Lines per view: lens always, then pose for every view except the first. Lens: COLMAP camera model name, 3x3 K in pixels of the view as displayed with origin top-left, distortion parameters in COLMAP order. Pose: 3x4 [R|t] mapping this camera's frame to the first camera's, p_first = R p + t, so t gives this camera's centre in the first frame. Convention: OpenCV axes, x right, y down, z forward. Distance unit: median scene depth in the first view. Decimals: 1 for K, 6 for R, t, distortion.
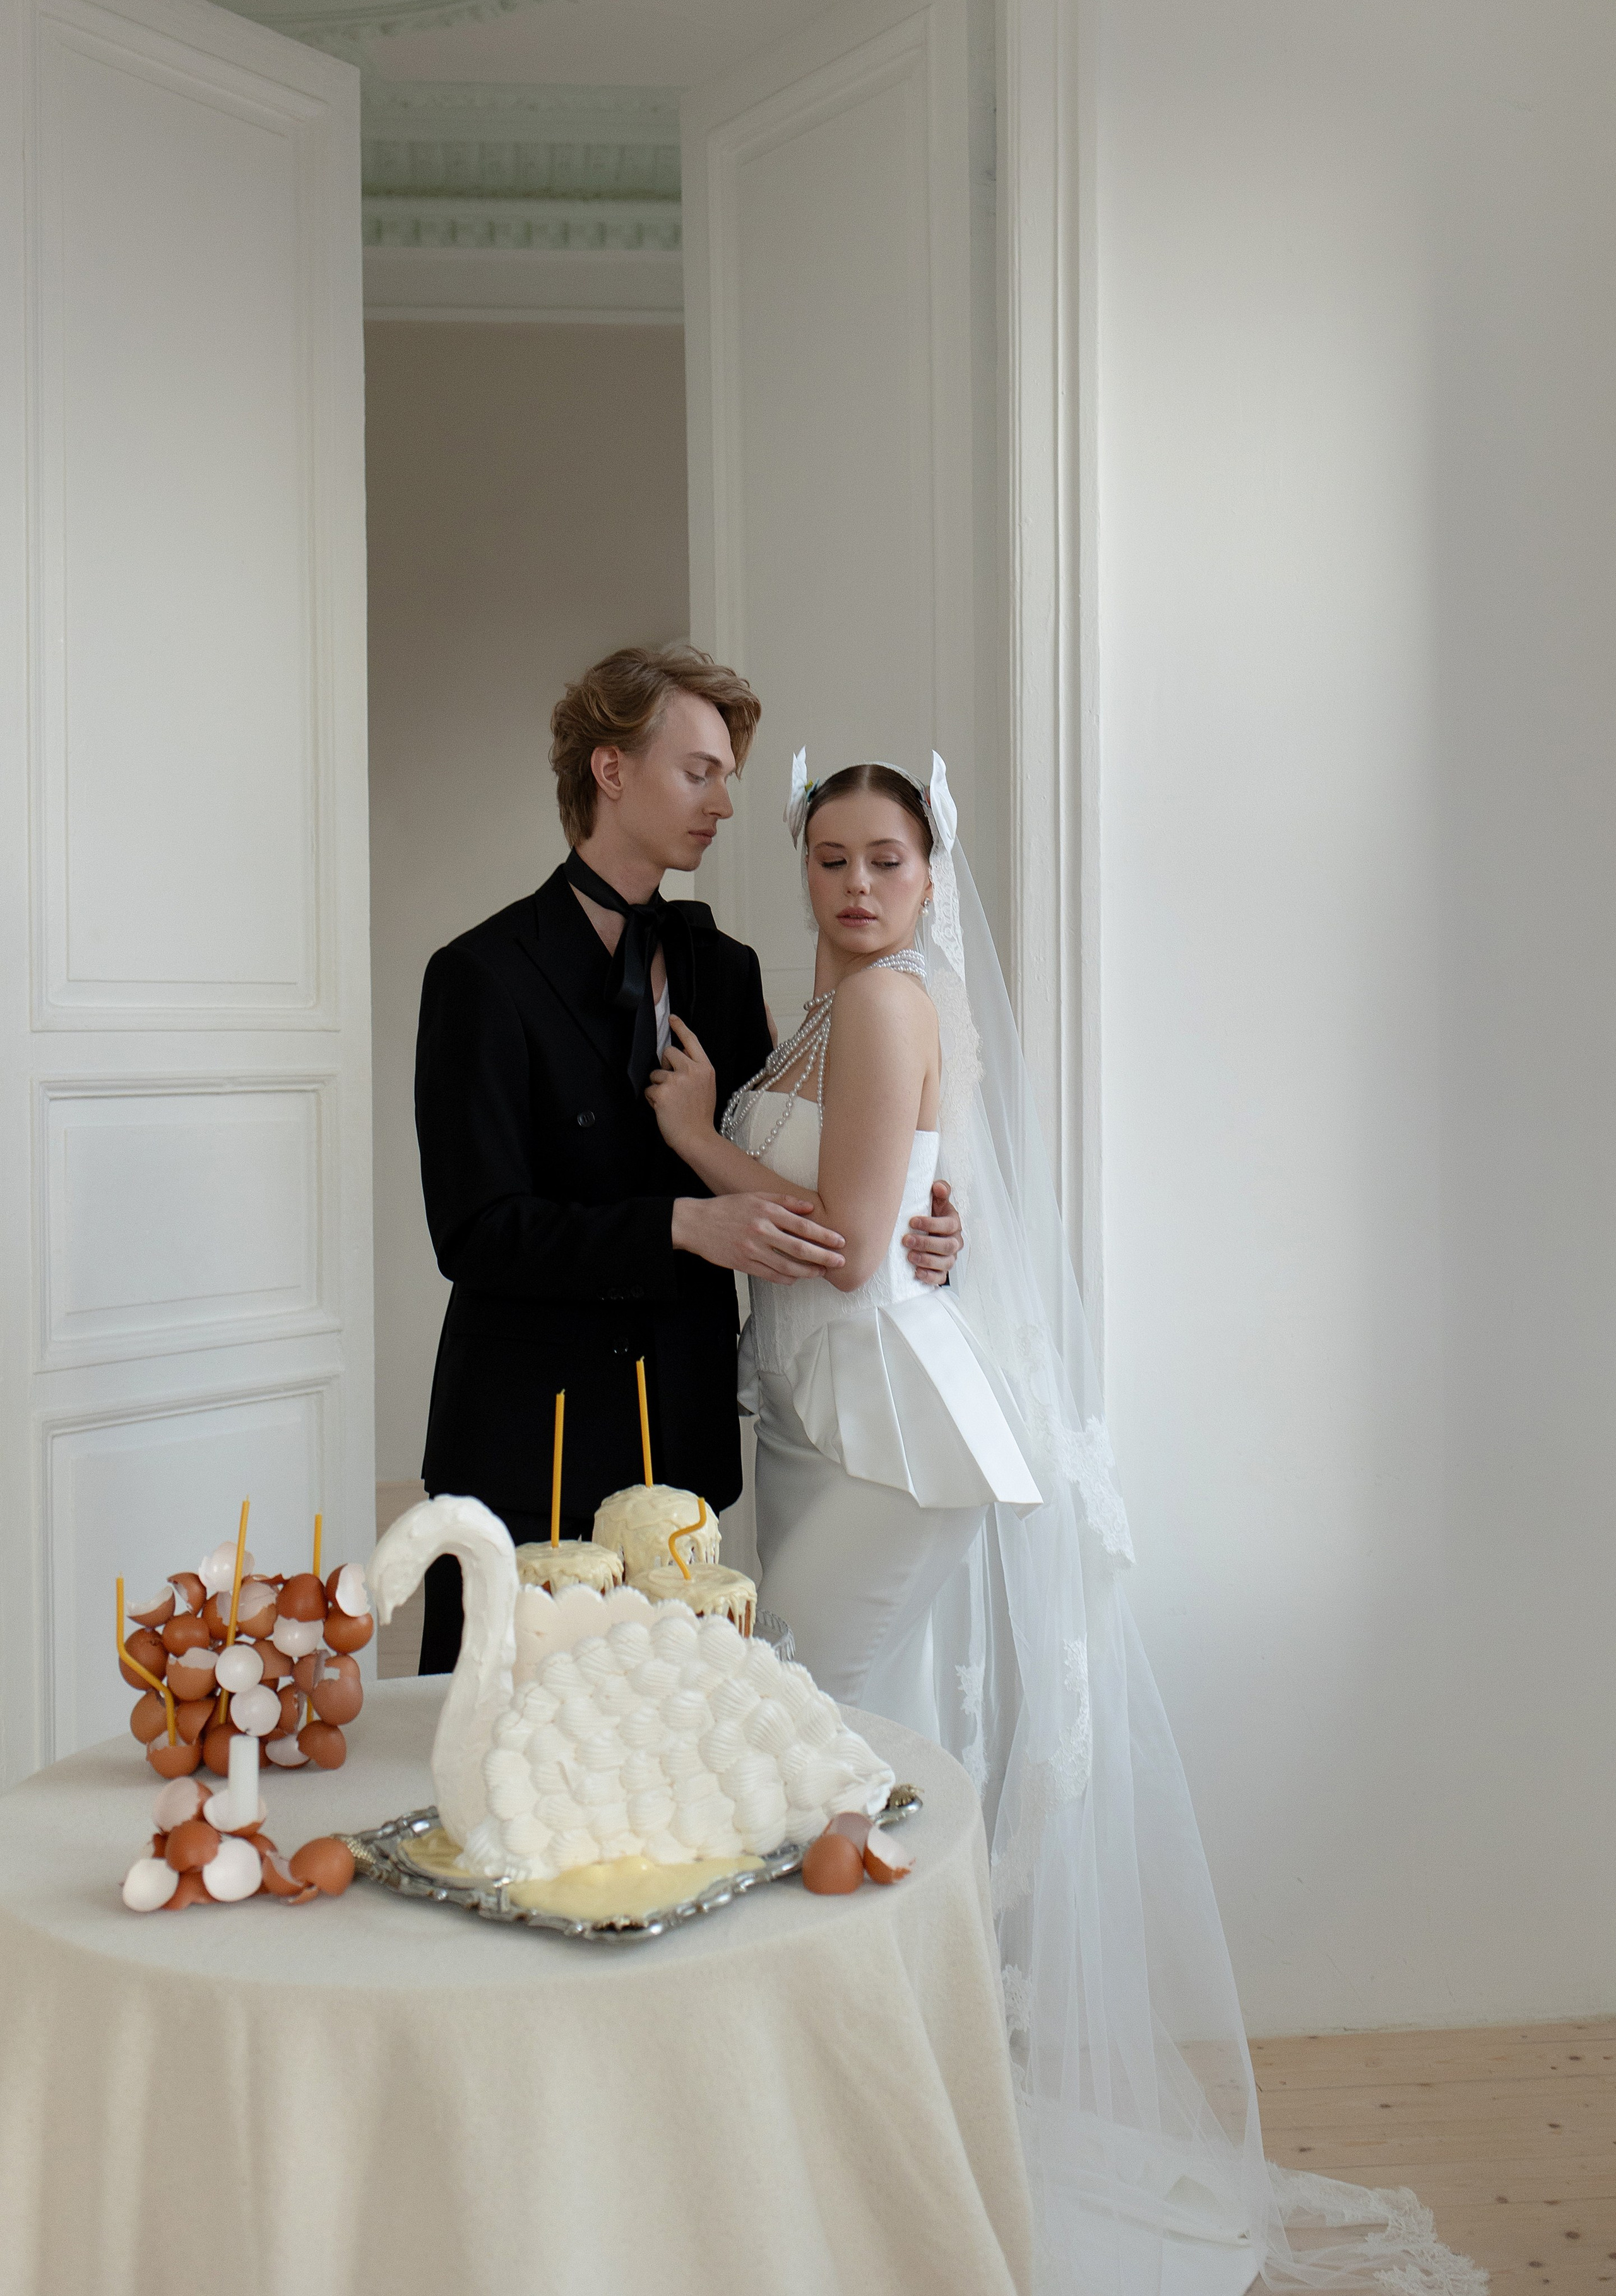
lens RADIAL K [[2523.6, 0, 896.7], [0, 2523.6, 1054.4], [0, 0, 1]] dist [-0.020580, 0.000000]
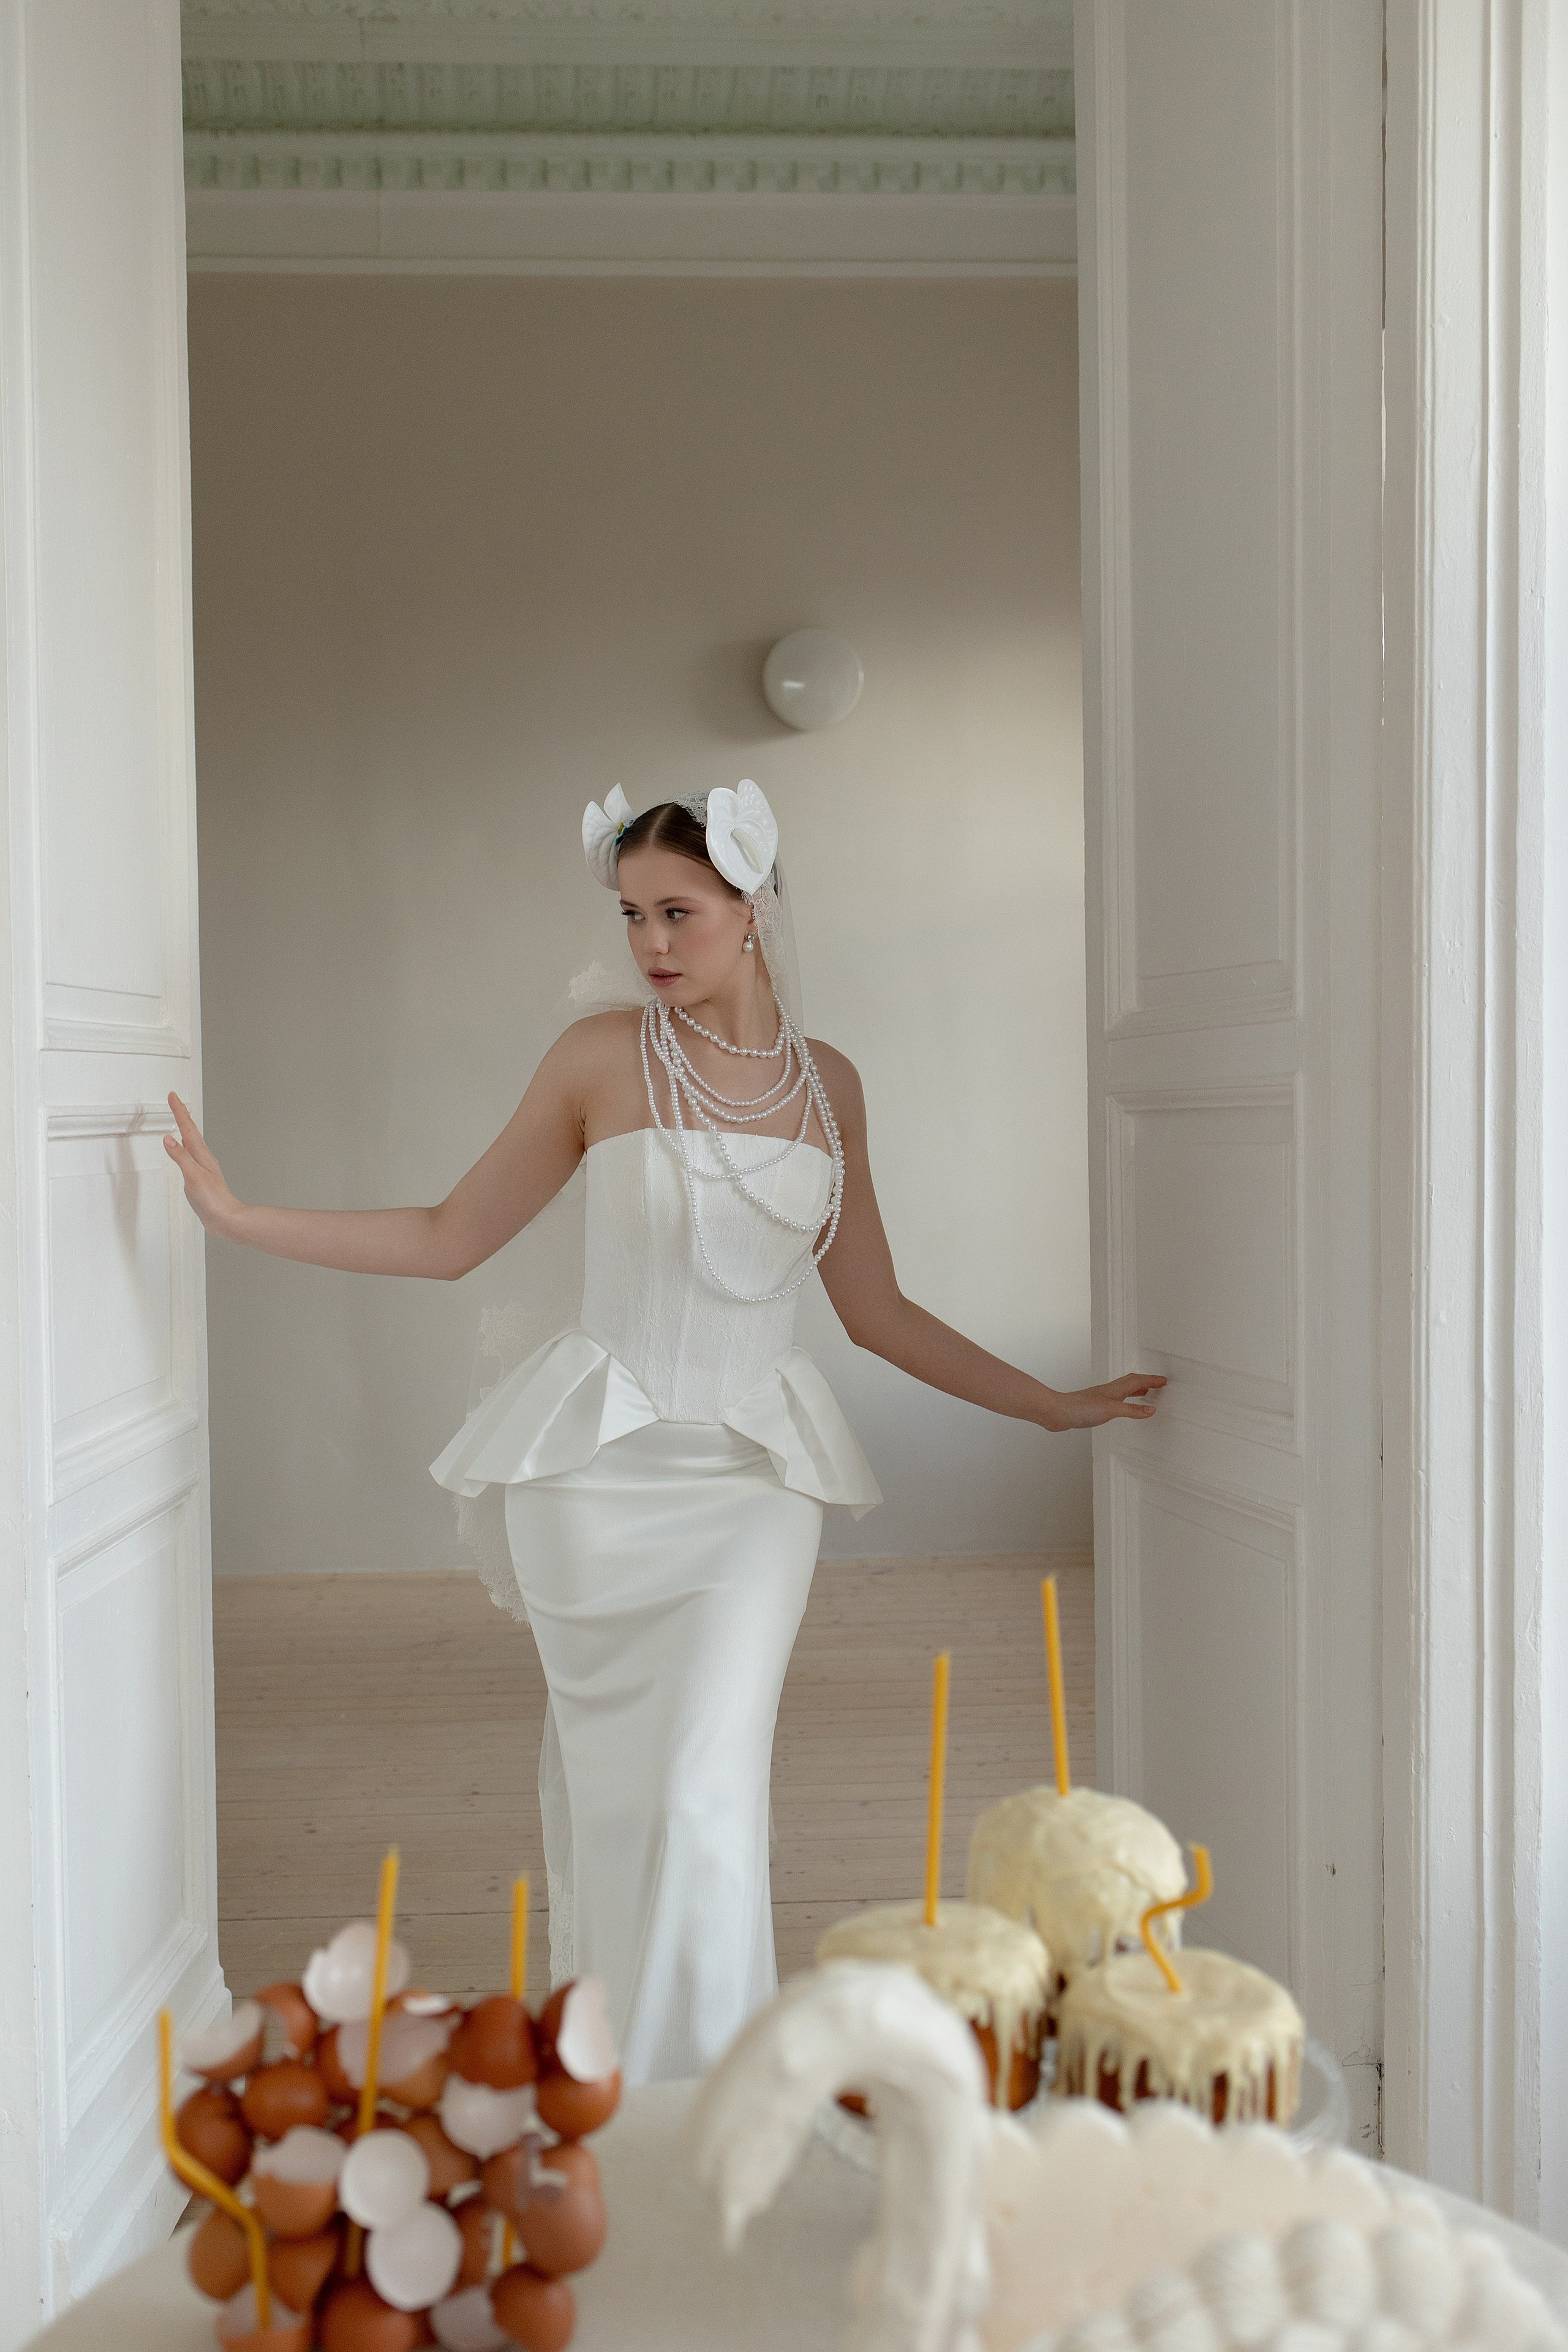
lens RADIAL K [[2328.8, 0, 804.6], [0, 2328.8, 1187.8], [0, 0, 1]] dist [-0.014940, 0.000000]
pose [[0.999230, 0.002378, -0.039151, -0.100405], [-0.001132, 0.999493, 0.031824, 0.010017], [0.039207, -0.031756, 0.998726, 0.338907]]
